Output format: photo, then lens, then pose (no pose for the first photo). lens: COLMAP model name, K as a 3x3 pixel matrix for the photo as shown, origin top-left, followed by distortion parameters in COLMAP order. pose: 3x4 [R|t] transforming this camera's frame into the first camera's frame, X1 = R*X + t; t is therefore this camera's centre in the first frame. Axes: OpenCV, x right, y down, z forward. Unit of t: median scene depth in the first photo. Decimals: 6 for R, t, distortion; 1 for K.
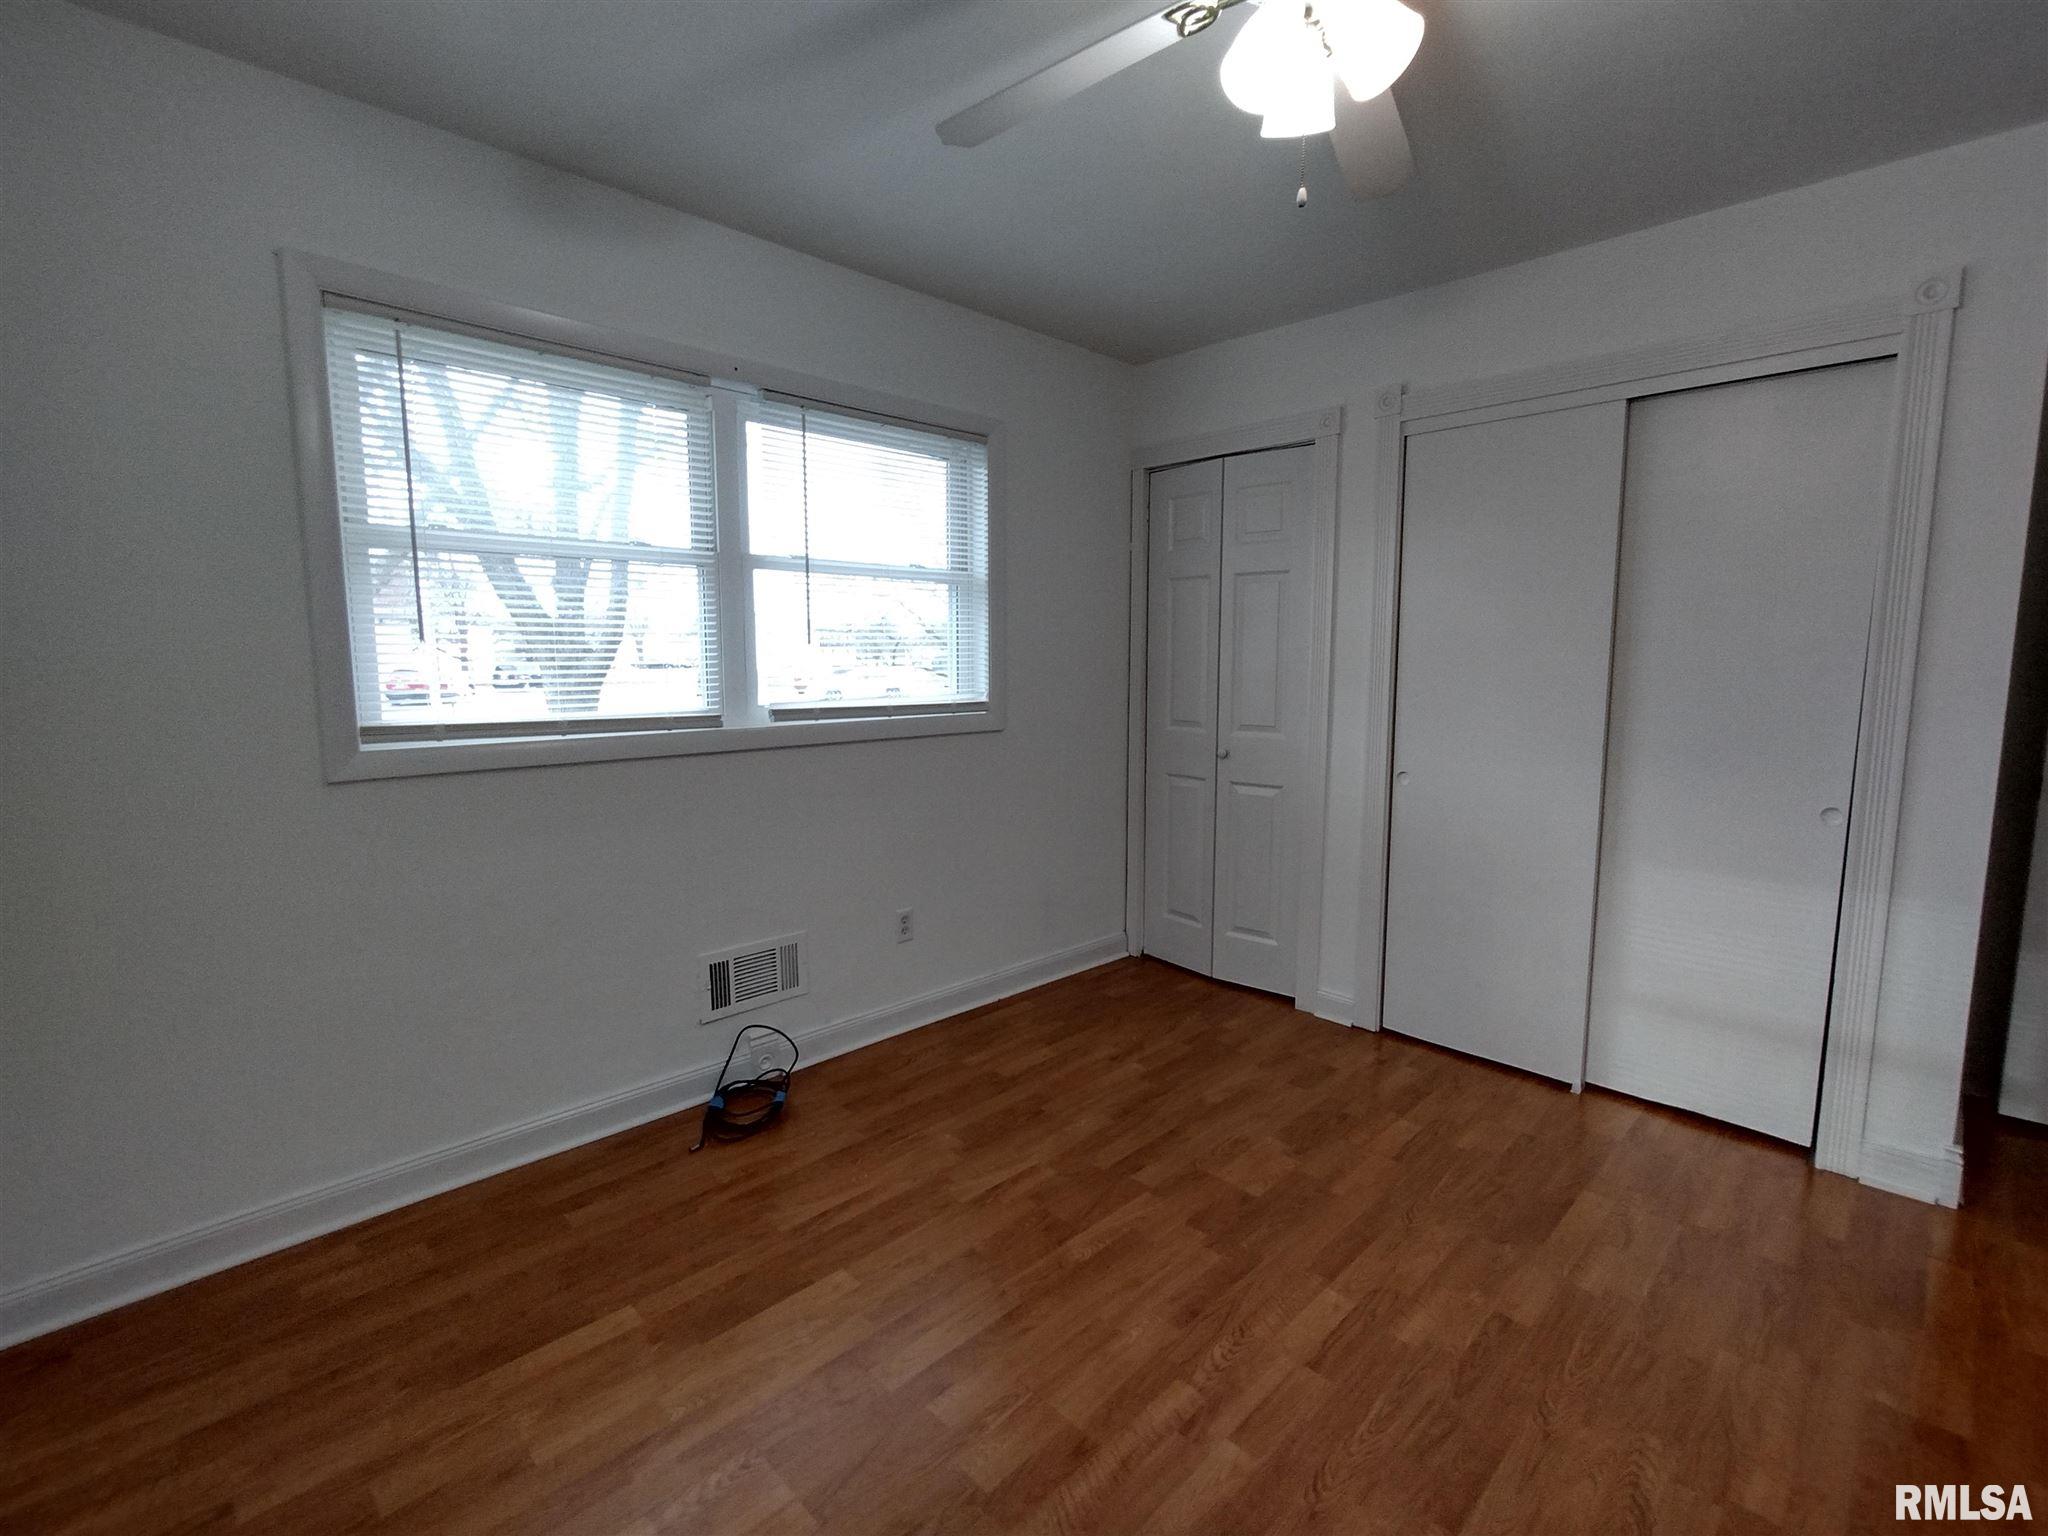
lens RADIAL K [[980.1, 0, 1024.0], [0, 980.1, 768.0], [0, 0, 1]] dist [-0.002568, -0.000190]
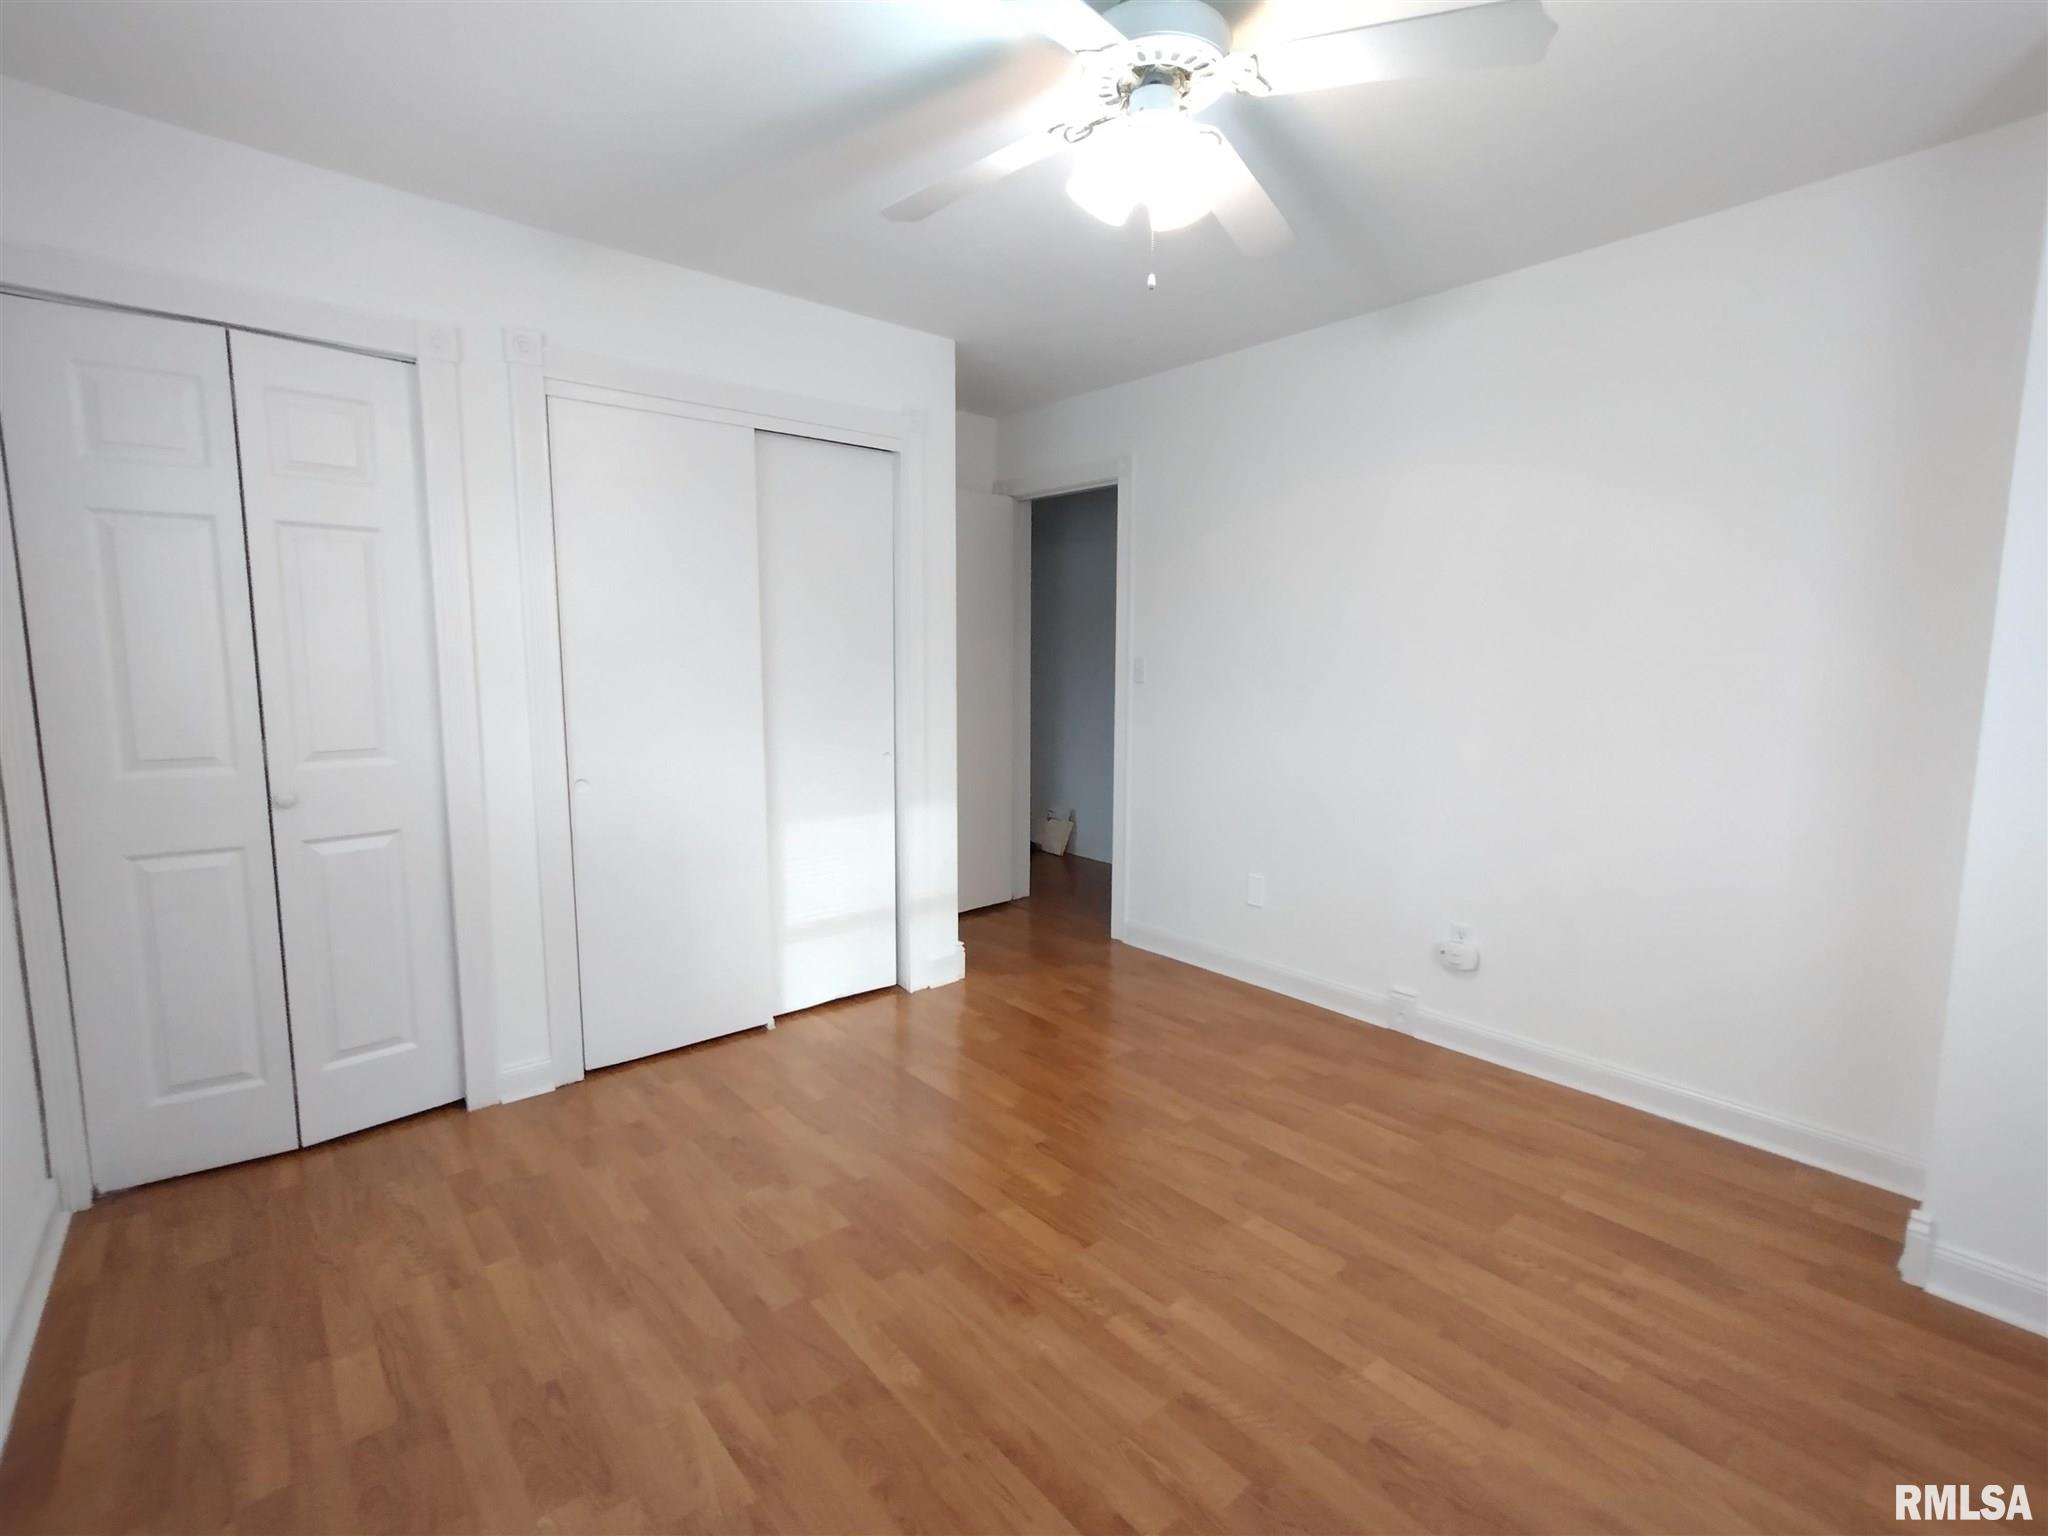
lens RADIAL K [[980.1, 0, 1024.0], [0, 980.1, 768.0], [0, 0, 1]] dist [-0.002568, -0.000190]
pose [[0.016826, -0.122457, 0.992331, -0.531489], [0.106022, 0.987095, 0.120014, -0.077354], [-0.994221, 0.103189, 0.029592, 0.625768]]
